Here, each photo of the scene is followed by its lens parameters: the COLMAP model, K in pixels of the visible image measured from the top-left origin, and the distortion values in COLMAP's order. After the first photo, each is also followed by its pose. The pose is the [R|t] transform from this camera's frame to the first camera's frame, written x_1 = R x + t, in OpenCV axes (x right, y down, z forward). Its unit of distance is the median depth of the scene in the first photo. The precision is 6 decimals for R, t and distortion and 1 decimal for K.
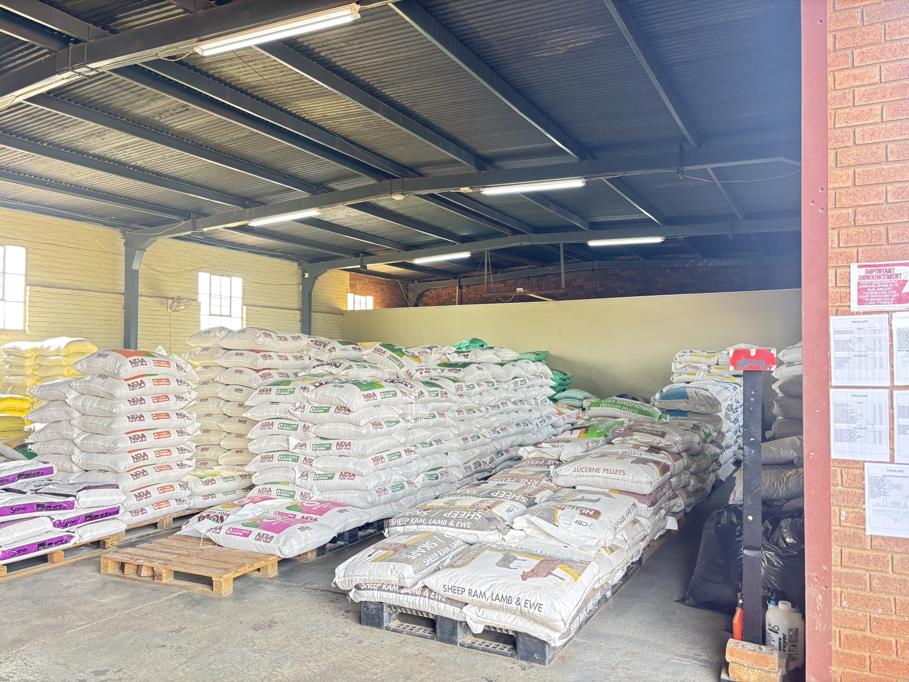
lens RADIAL K [[711.7, 0, 454.5], [0, 711.7, 341.0], [0, 0, 1]] dist [-0.000246, -0.045458]
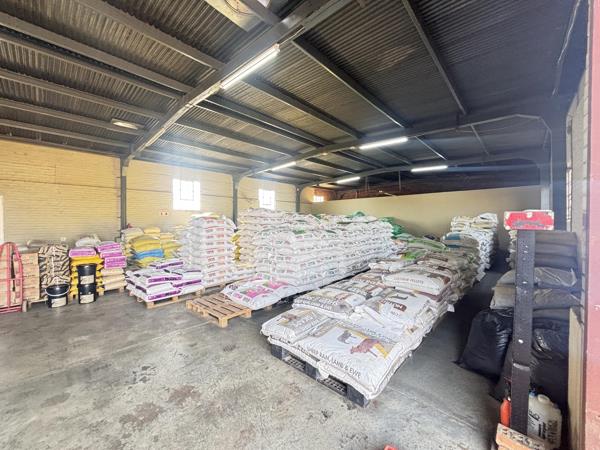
lens RADIAL K [[238.4, 0, 298.2], [0, 238.4, 222.9], [0, 0, 1]] dist [-0.014004, -0.000101]
pose [[0.963008, 0.003660, -0.269449, 0.080284], [0.006082, 0.999358, 0.035310, 0.006884], [0.269405, -0.035642, 0.962367, 0.282783]]
